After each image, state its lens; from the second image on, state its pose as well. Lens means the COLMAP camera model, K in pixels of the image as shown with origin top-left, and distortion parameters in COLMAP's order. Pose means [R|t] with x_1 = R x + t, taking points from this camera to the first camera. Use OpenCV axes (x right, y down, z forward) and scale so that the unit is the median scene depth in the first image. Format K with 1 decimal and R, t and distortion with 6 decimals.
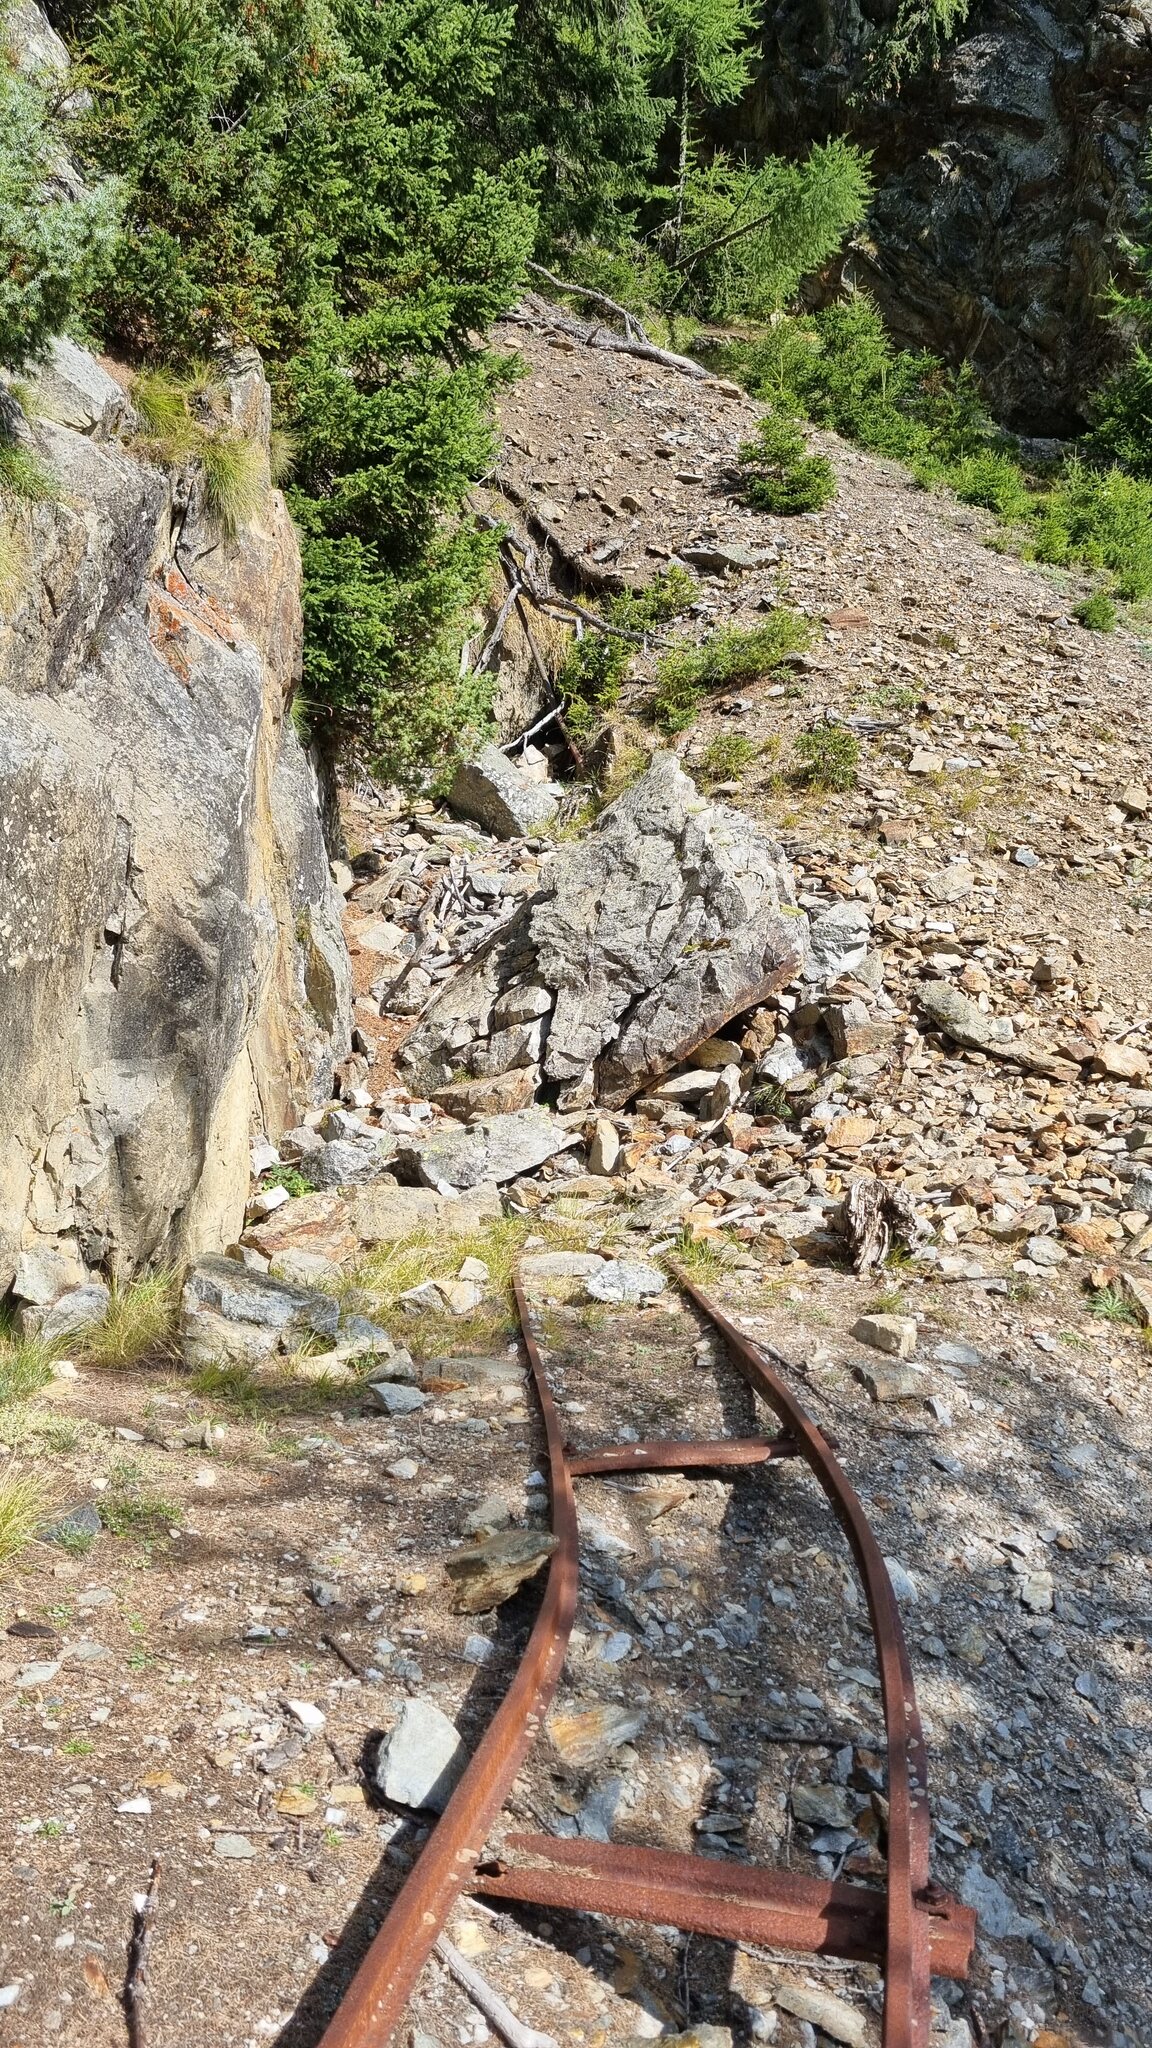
lens RADIAL K [[1581.6, 0, 576.3], [0, 1581.6, 1023.2], [0, 0, 1]] dist [0.001003, 0.000110]
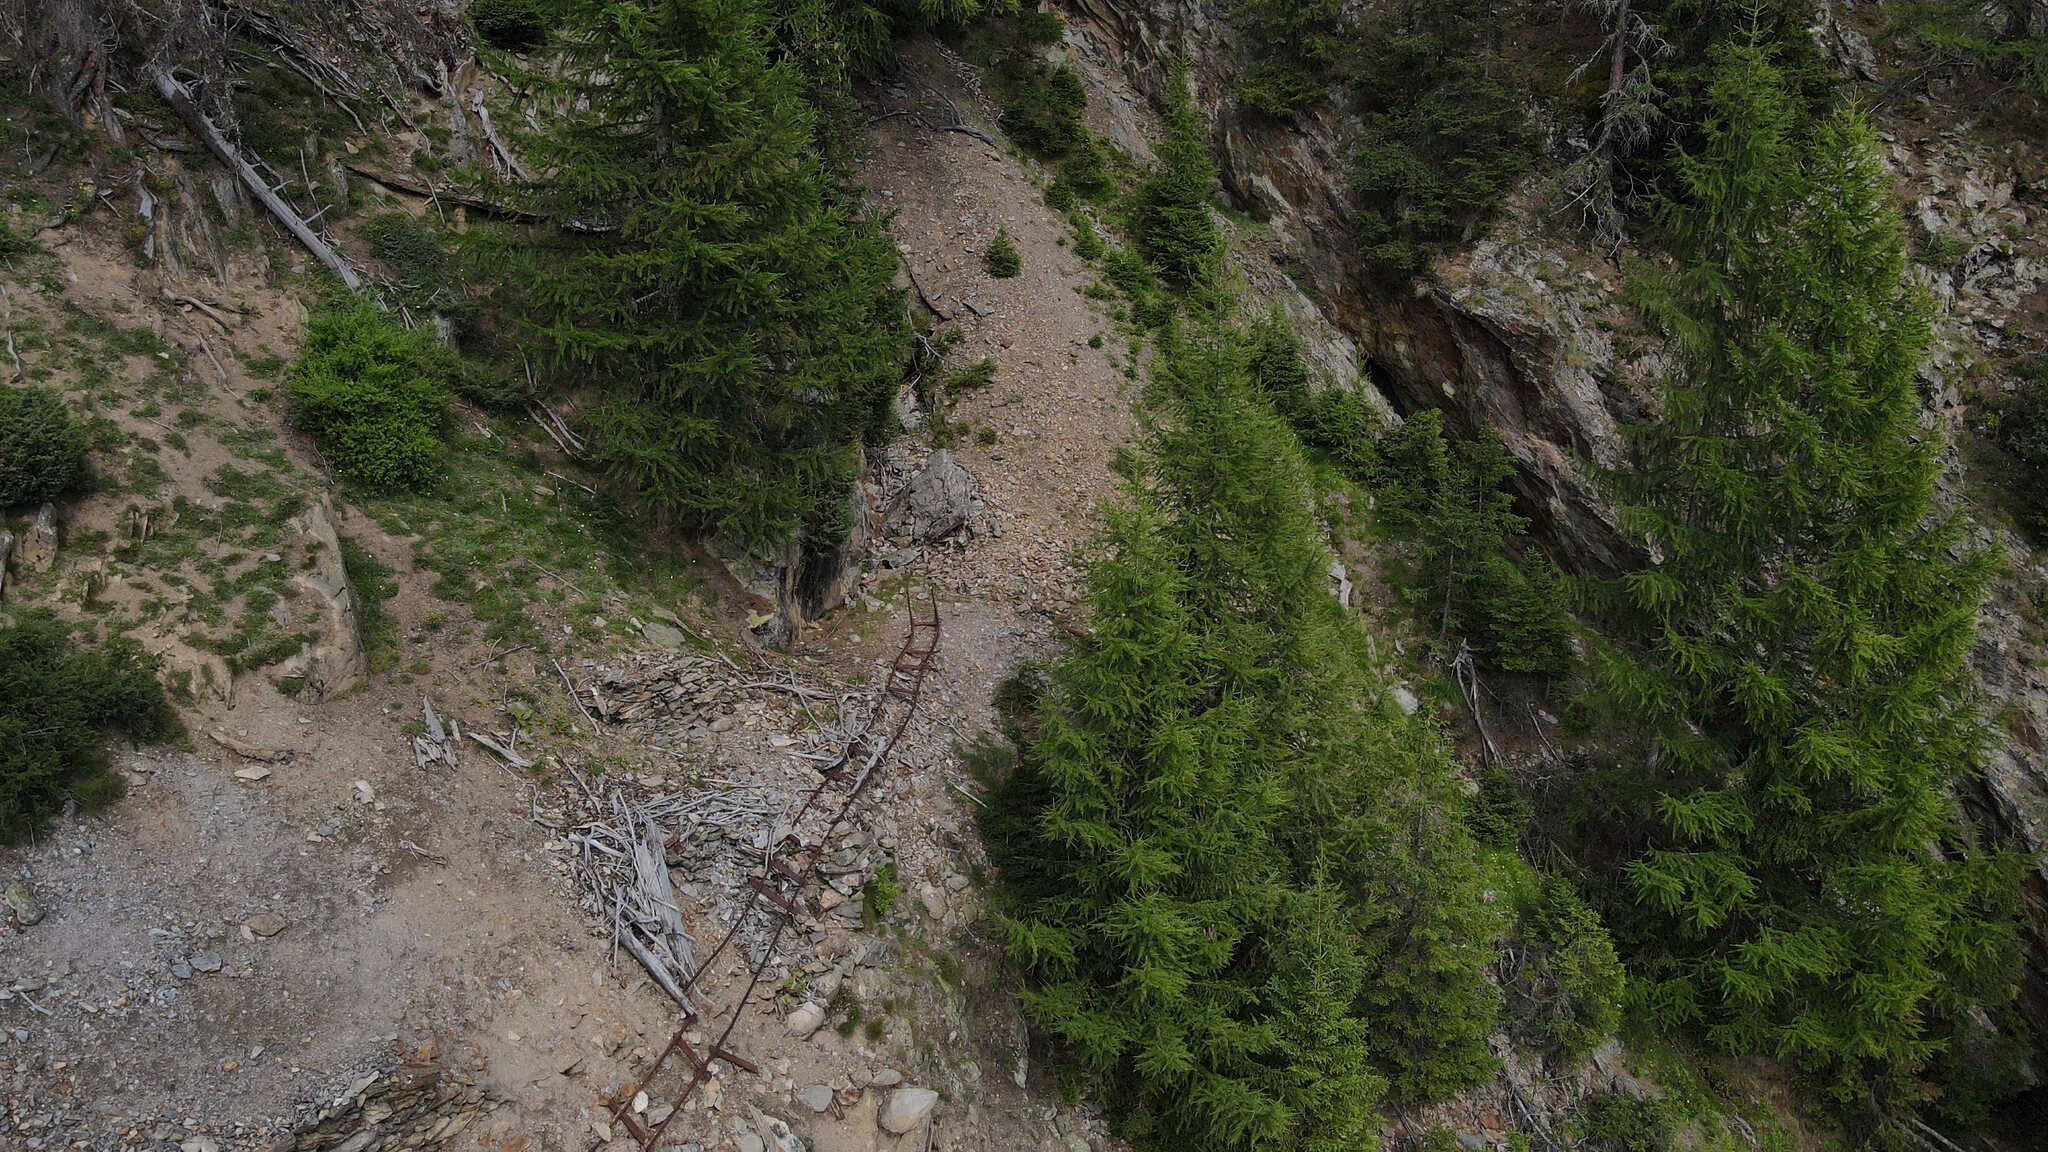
lens RADIAL K [[1432.0, 0, 1025.3], [0, 1432.0, 575.8], [0, 0, 1]] dist [-0.000766, -0.000046]
pose [[0.999506, -0.019859, 0.024369, 0.203645], [0.012612, 0.963396, 0.267784, -0.986273], [-0.028795, -0.267344, 0.963171, -3.102185]]
